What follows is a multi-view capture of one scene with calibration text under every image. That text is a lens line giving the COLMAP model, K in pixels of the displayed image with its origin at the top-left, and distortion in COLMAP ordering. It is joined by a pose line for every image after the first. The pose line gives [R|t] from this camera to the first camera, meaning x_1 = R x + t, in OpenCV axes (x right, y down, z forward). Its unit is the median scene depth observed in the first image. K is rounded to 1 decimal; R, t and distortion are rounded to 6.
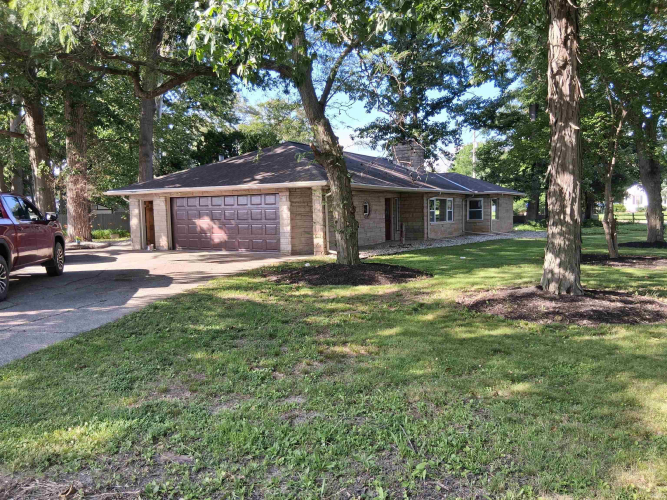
lens RADIAL K [[504.7, 0, 336.3], [0, 504.7, 247.9], [0, 0, 1]] dist [0.093581, -0.168212]
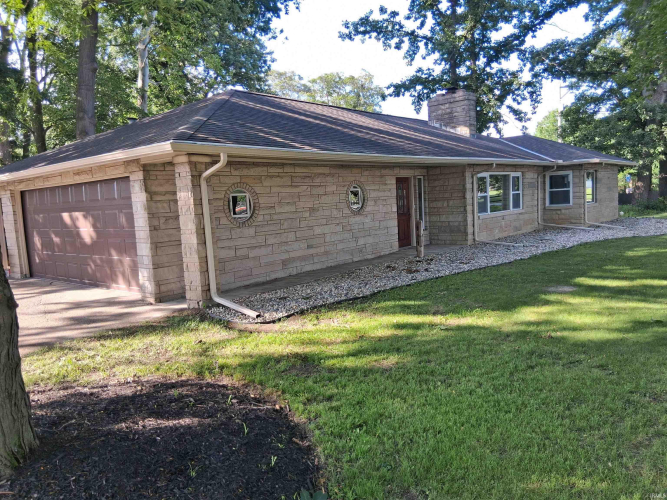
lens RADIAL K [[504.7, 0, 336.3], [0, 504.7, 247.9], [0, 0, 1]] dist [0.093581, -0.168212]
pose [[0.988191, -0.020298, -0.151877, 0.150655], [0.025317, 0.999193, 0.031181, -0.047066], [0.151121, -0.034658, 0.987907, 0.520301]]
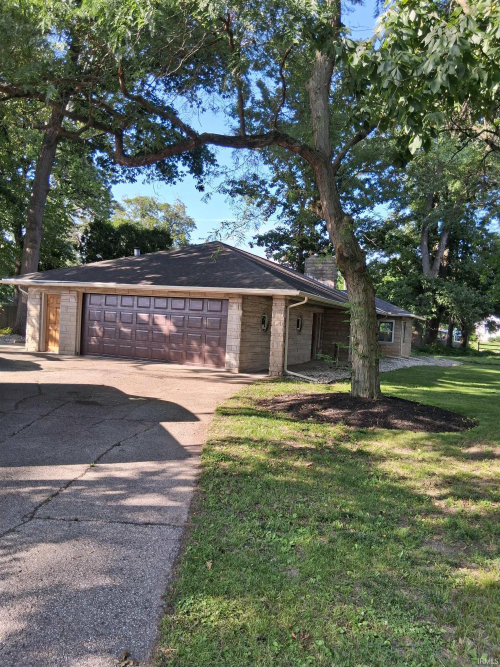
lens RADIAL K [[508.2, 0, 255.8], [0, 508.2, 340.5], [0, 0, 1]] dist [0.097031, -0.171021]
pose [[0.986308, 0.072871, 0.147940, -0.183085], [-0.068088, 0.996988, -0.037146, -0.009748], [-0.150201, 0.026565, 0.988299, 0.140780]]
